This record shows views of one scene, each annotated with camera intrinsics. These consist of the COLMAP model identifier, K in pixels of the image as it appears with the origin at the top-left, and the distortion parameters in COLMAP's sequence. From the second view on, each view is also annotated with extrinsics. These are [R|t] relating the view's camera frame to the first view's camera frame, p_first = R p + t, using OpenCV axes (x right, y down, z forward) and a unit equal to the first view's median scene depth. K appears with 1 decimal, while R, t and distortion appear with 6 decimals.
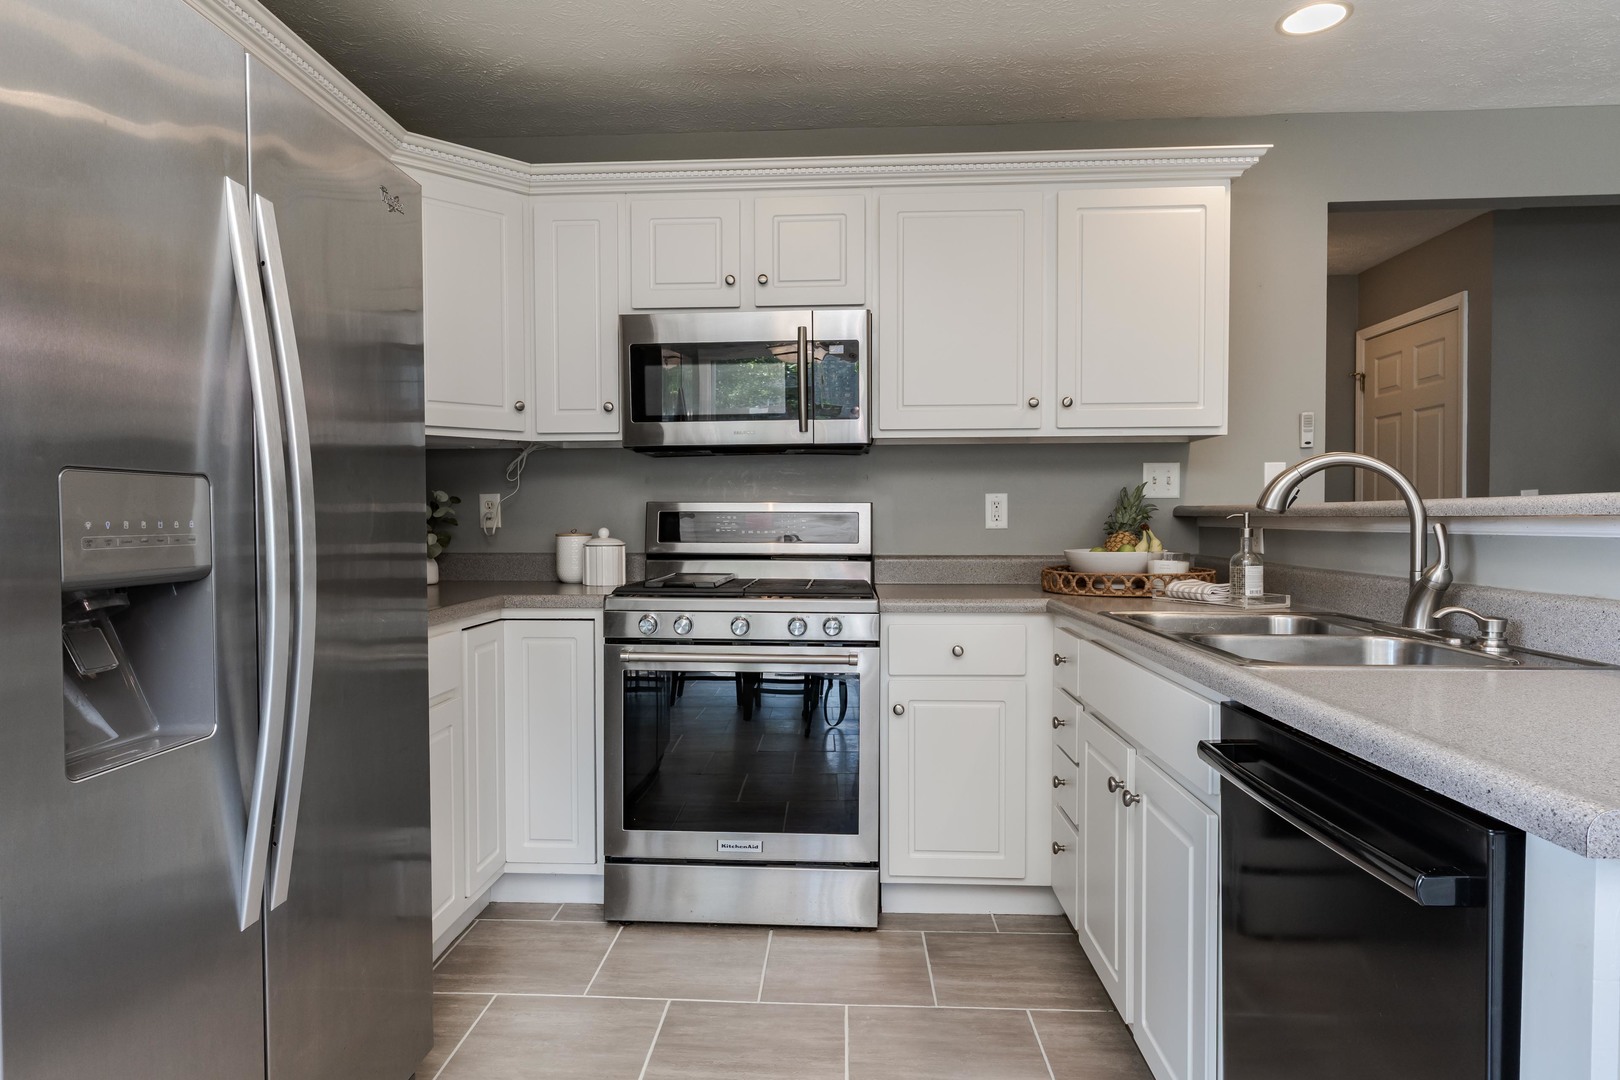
lens RADIAL K [[896.3, 0, 683.1], [0, 896.3, 540.7], [0, 0, 1]] dist [-0.002584, 0.000839]
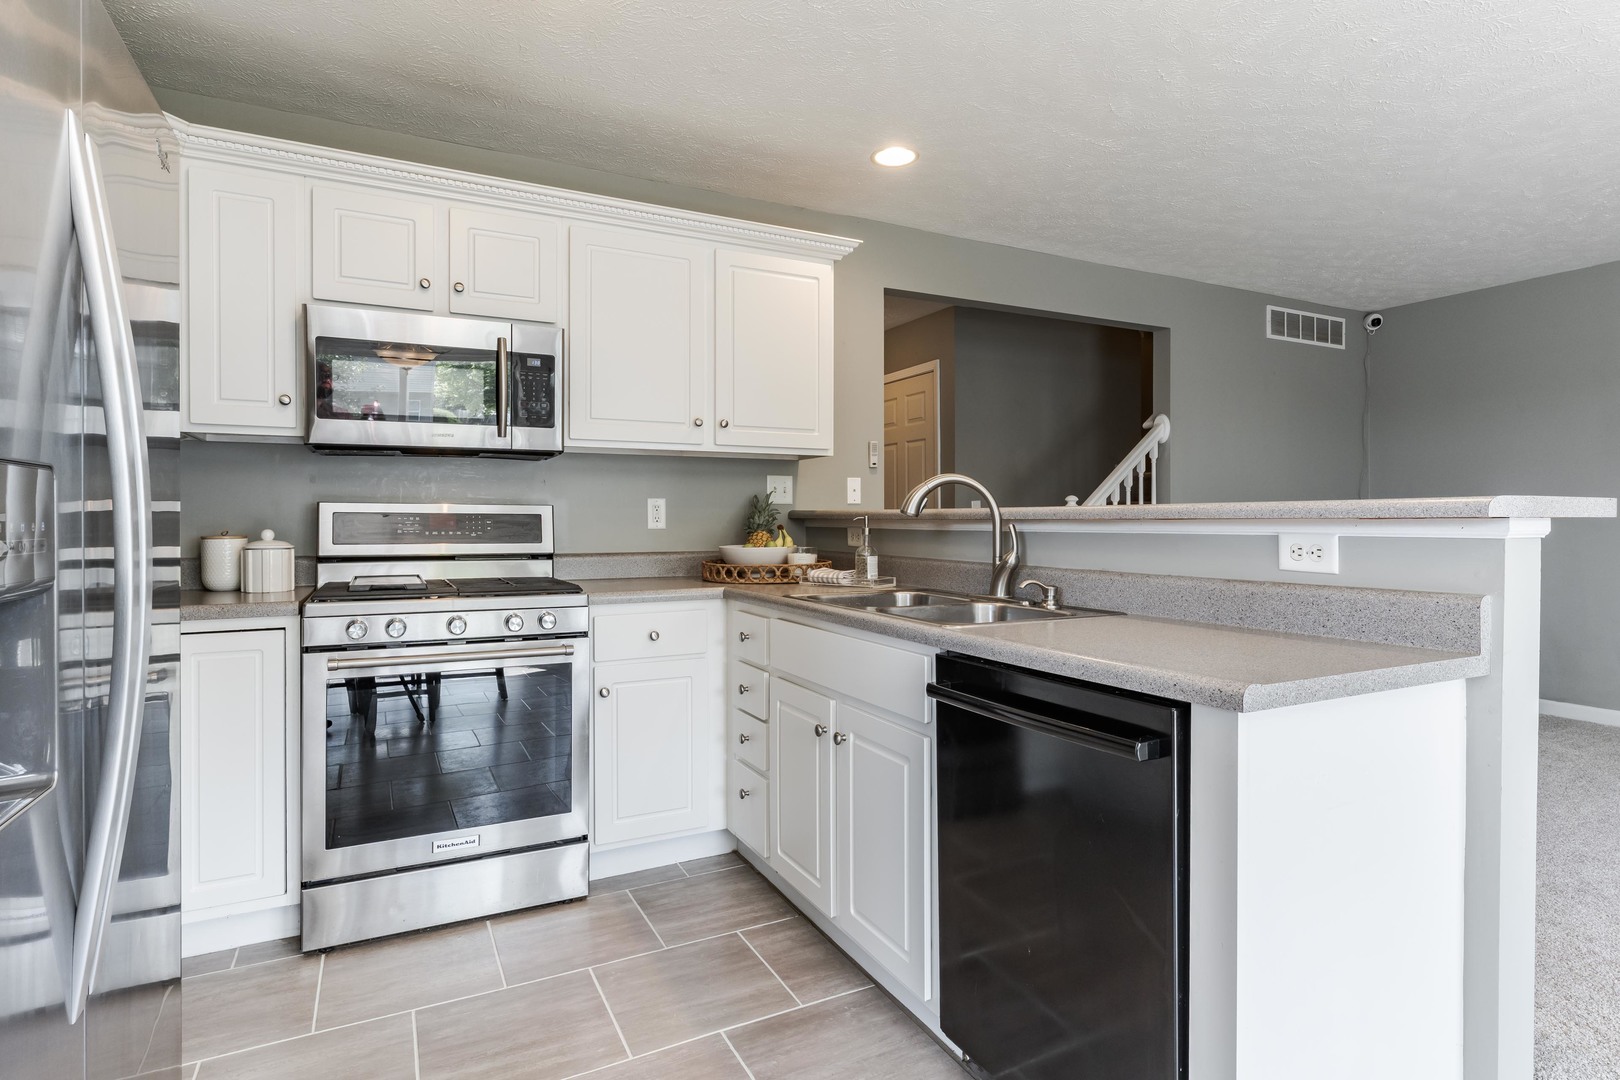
lens RADIAL K [[833.0, 0, 761.0], [0, 833.0, 521.5], [0, 0, 1]] dist [-0.002371, 0.000400]
pose [[0.868396, 0.000588, 0.495872, -0.101982], [0.010687, 0.999745, -0.019901, -0.000302], [-0.495757, 0.022582, 0.868168, 0.006046]]
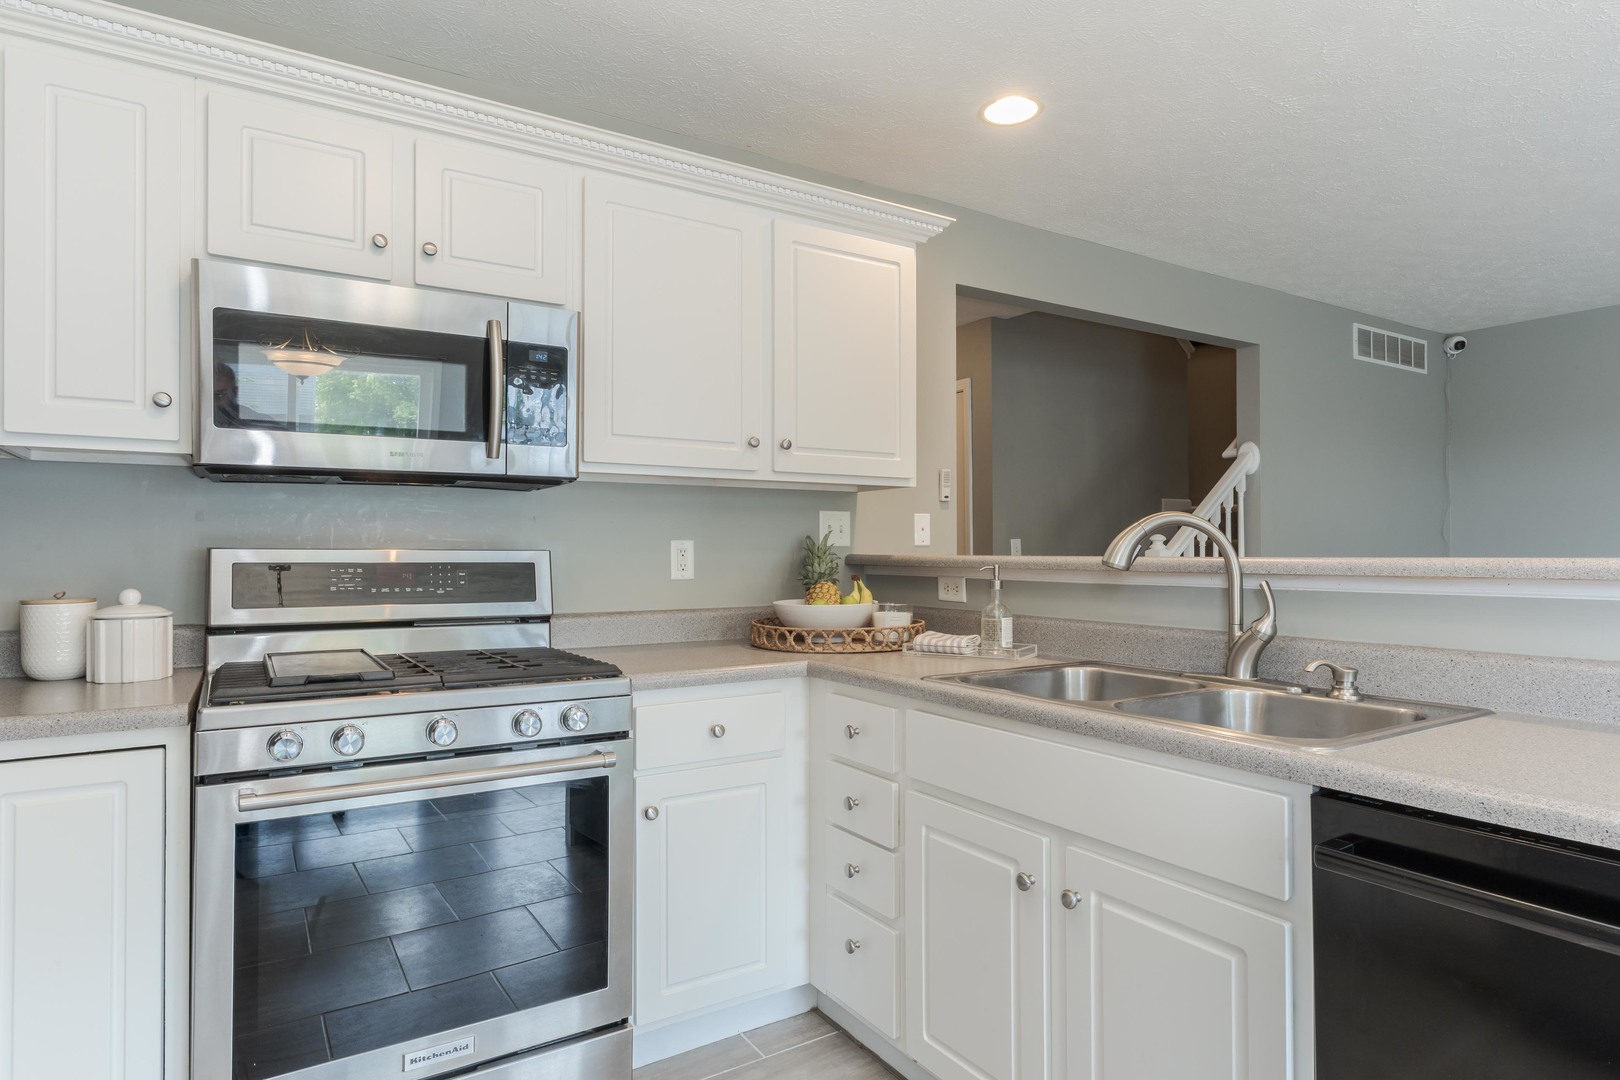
lens RADIAL K [[950.8, 0, 895.1], [0, 950.8, 545.1], [0, 0, 1]] dist [0.000562, 0.000065]
pose [[0.783890, 0.006358, 0.620867, -0.116047], [0.019745, 0.999187, -0.035162, -0.015827], [-0.620586, 0.039822, 0.783127, 0.192967]]
